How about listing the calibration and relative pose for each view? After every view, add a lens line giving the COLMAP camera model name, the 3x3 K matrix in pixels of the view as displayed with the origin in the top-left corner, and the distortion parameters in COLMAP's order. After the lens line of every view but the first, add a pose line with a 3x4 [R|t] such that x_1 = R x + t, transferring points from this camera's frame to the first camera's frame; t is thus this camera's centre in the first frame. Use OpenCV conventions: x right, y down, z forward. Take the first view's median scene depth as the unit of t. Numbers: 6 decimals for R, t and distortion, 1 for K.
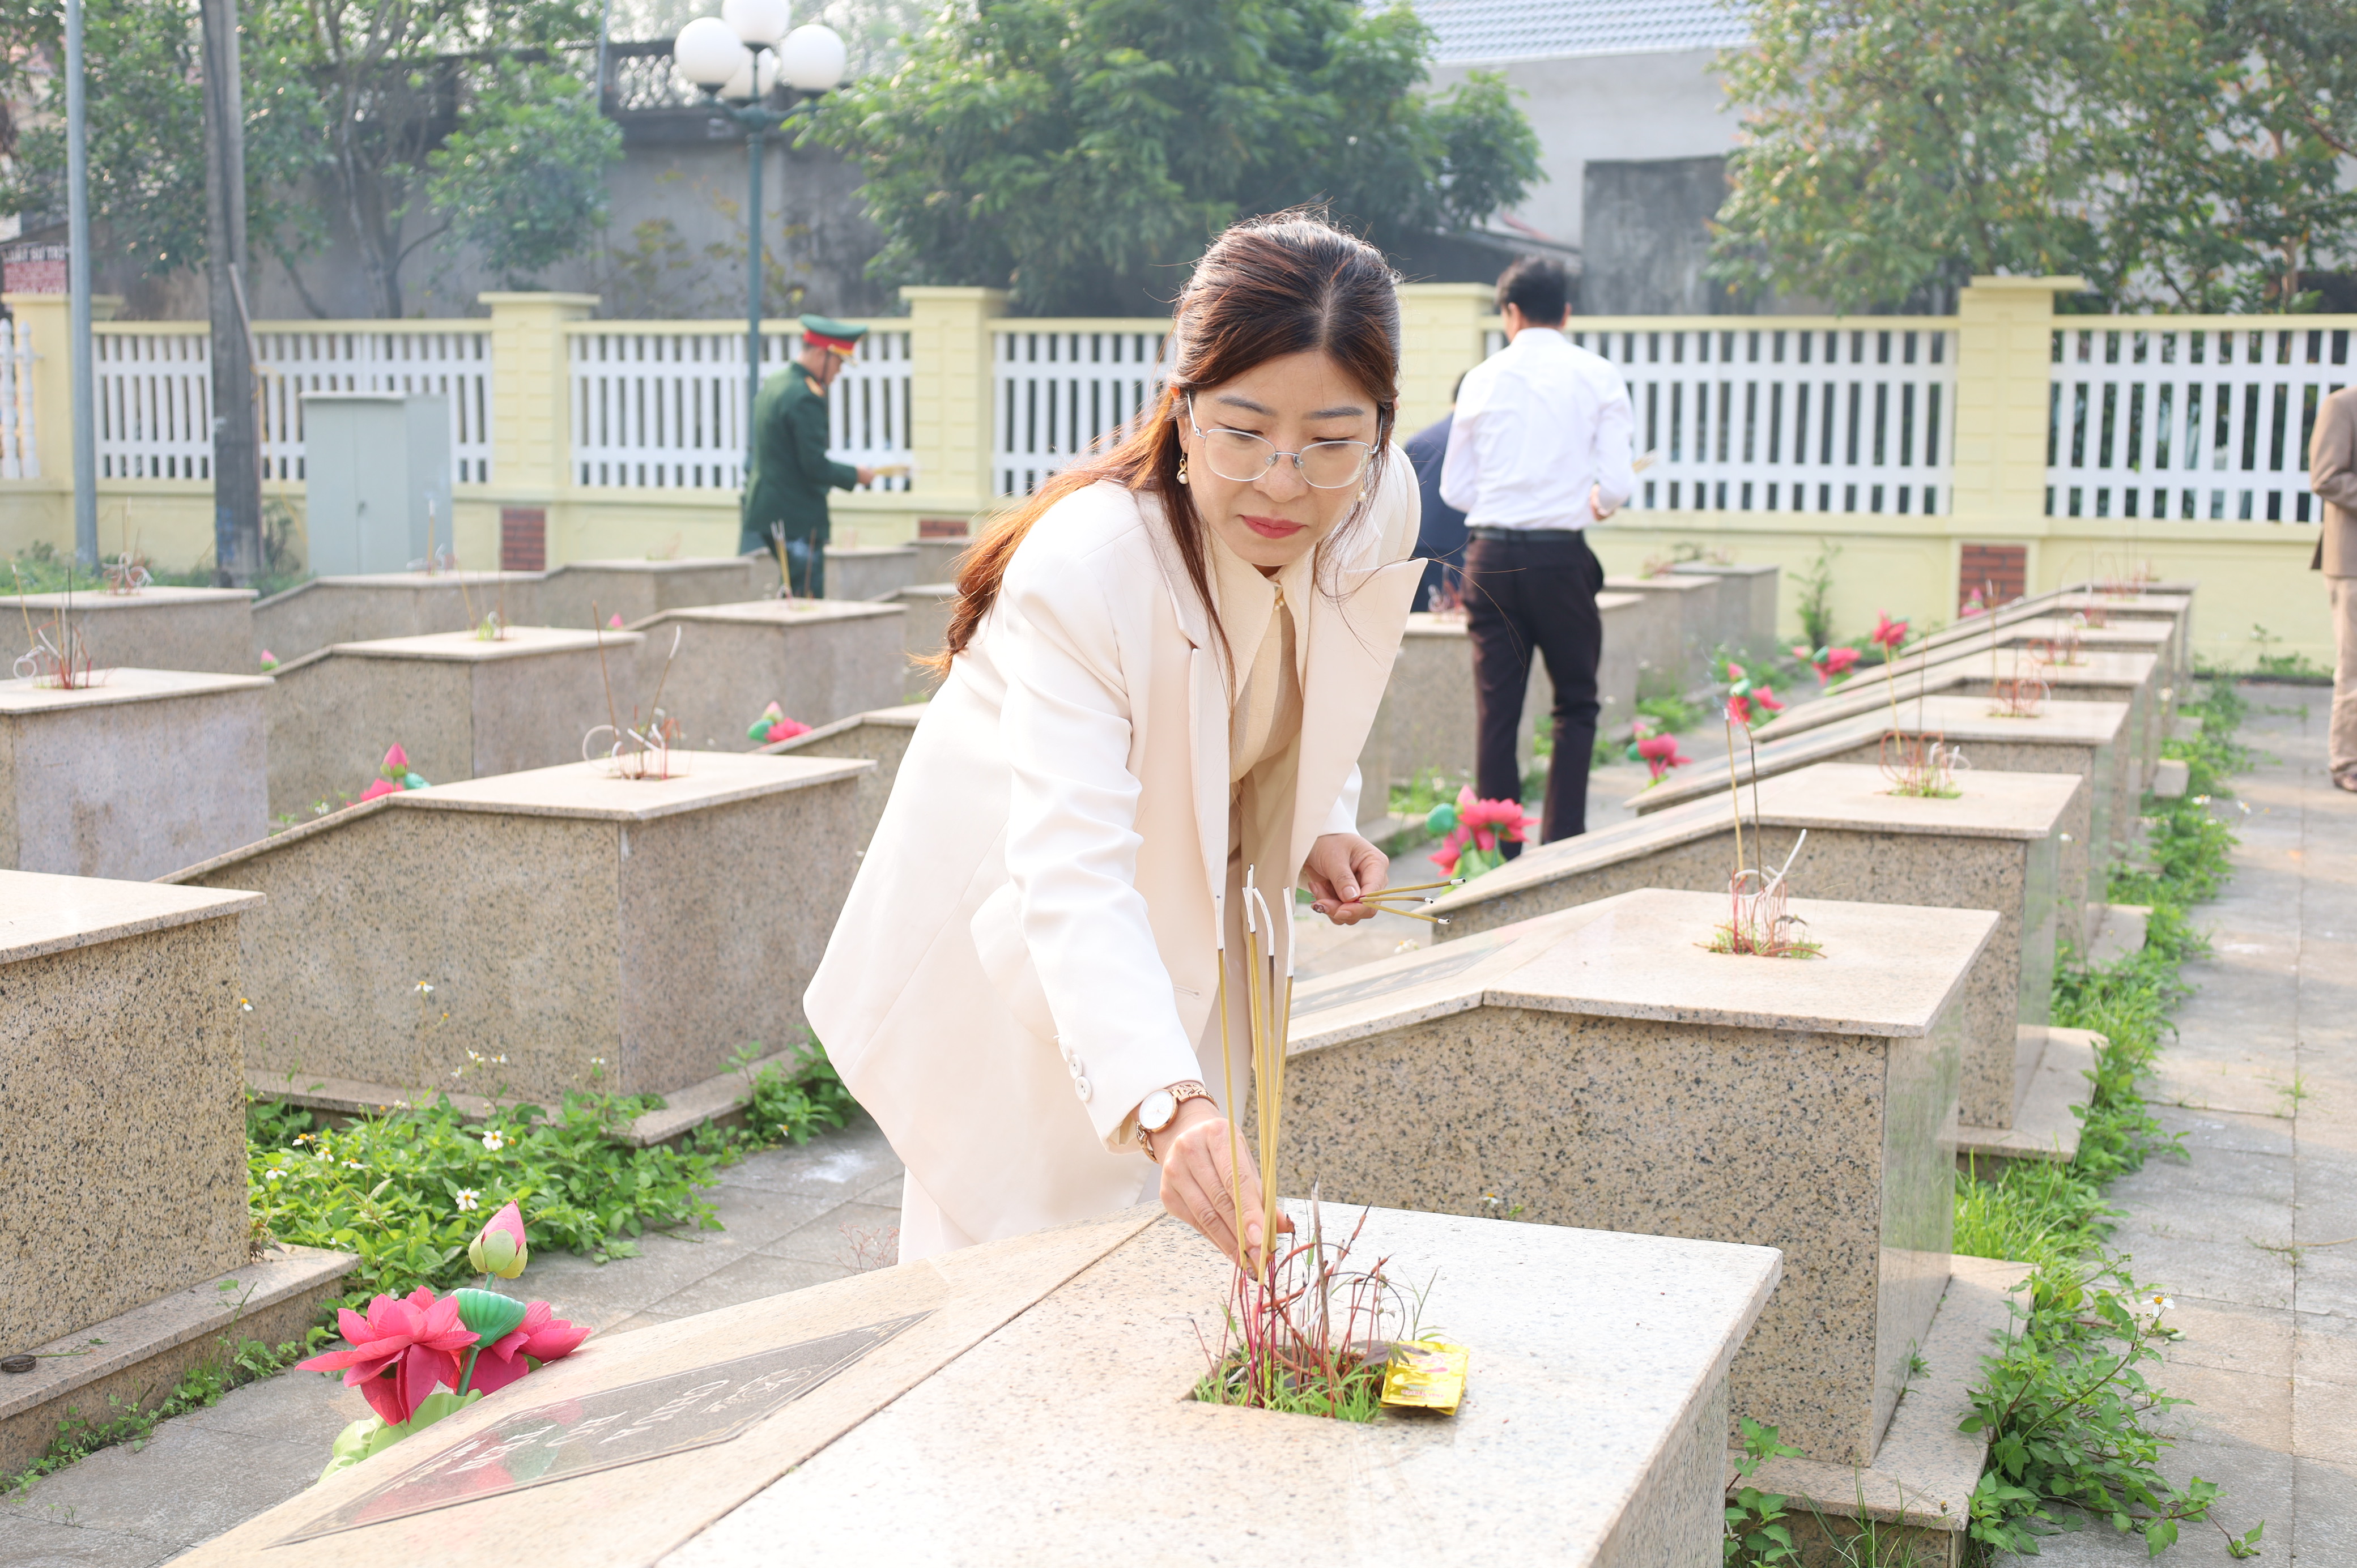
lens RADIAL K [[2875.3, 0, 1178.5], [0, 2875.3, 784.0], [0, 0, 1]] dist [0.009759, 0.058779]
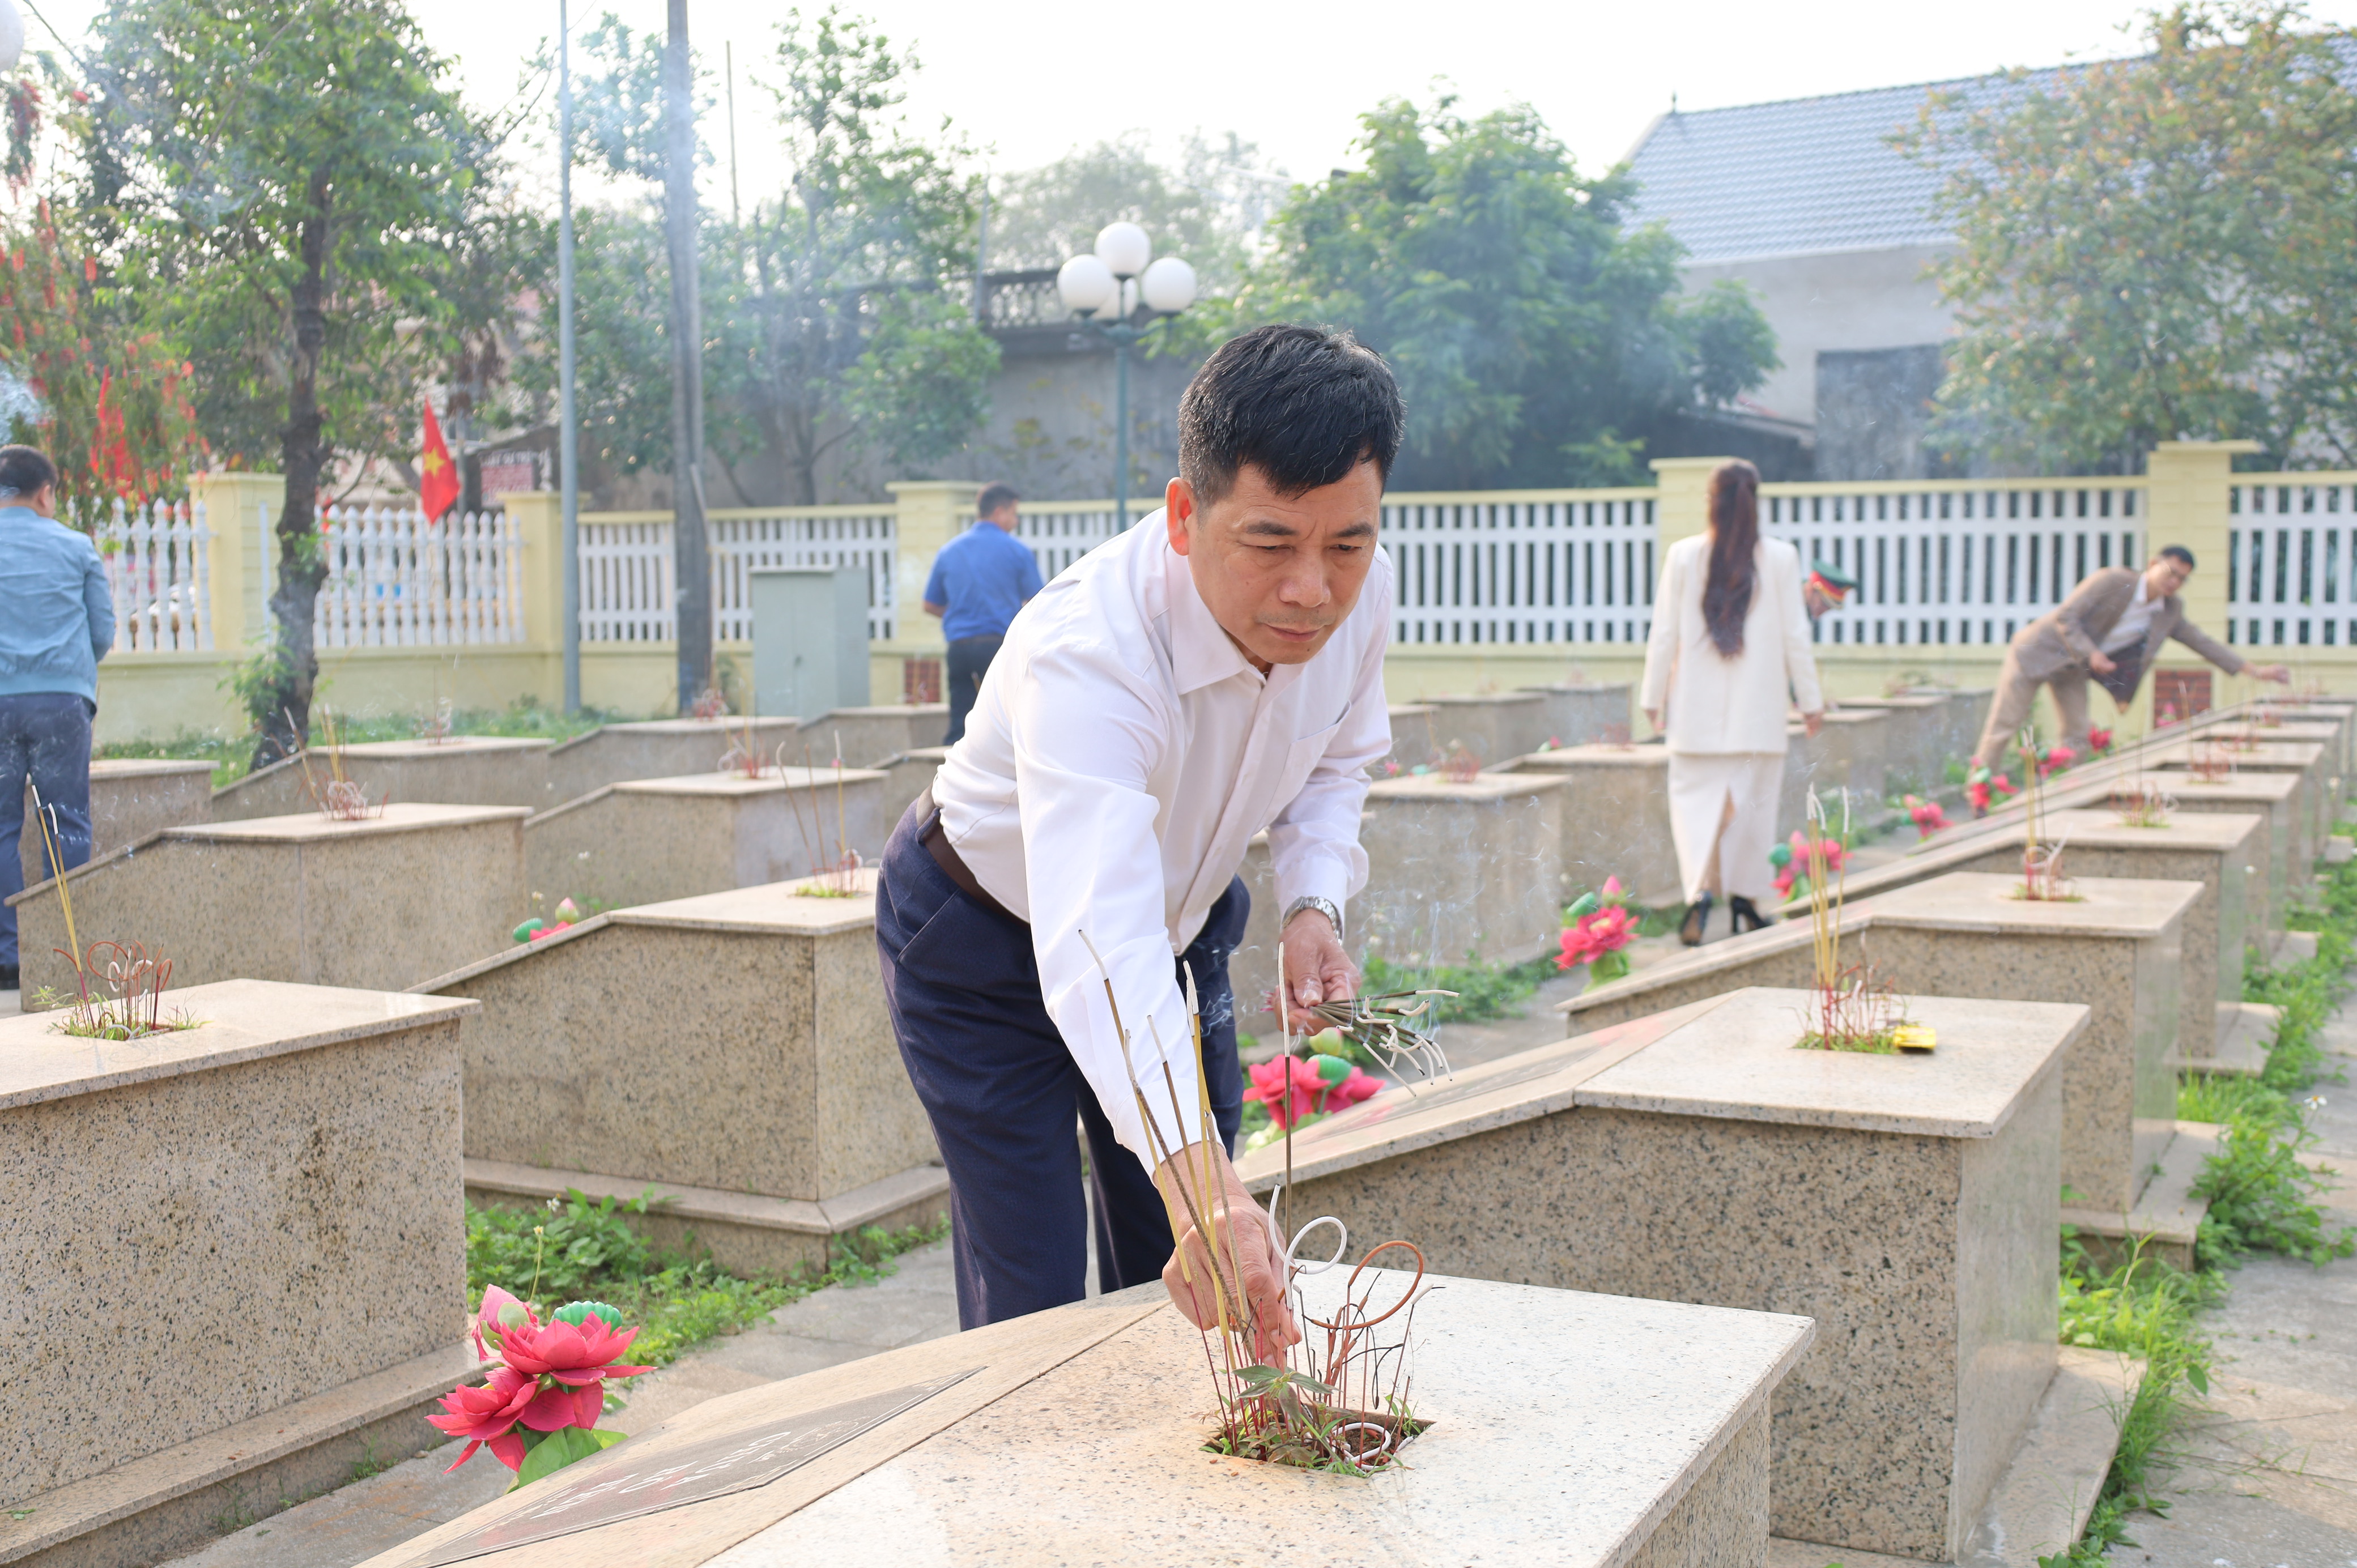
lens RADIAL K [[2638.7, 0, 1178.5], [0, 2638.7, 784.0], [0, 0, 1]] dist [0.003036, 0.045321]
pose [[0.996156, -0.011477, -0.086844, -0.028770], [0.007128, 0.998713, -0.050219, 0.013461], [0.087309, 0.049407, 0.994955, -0.094910]]
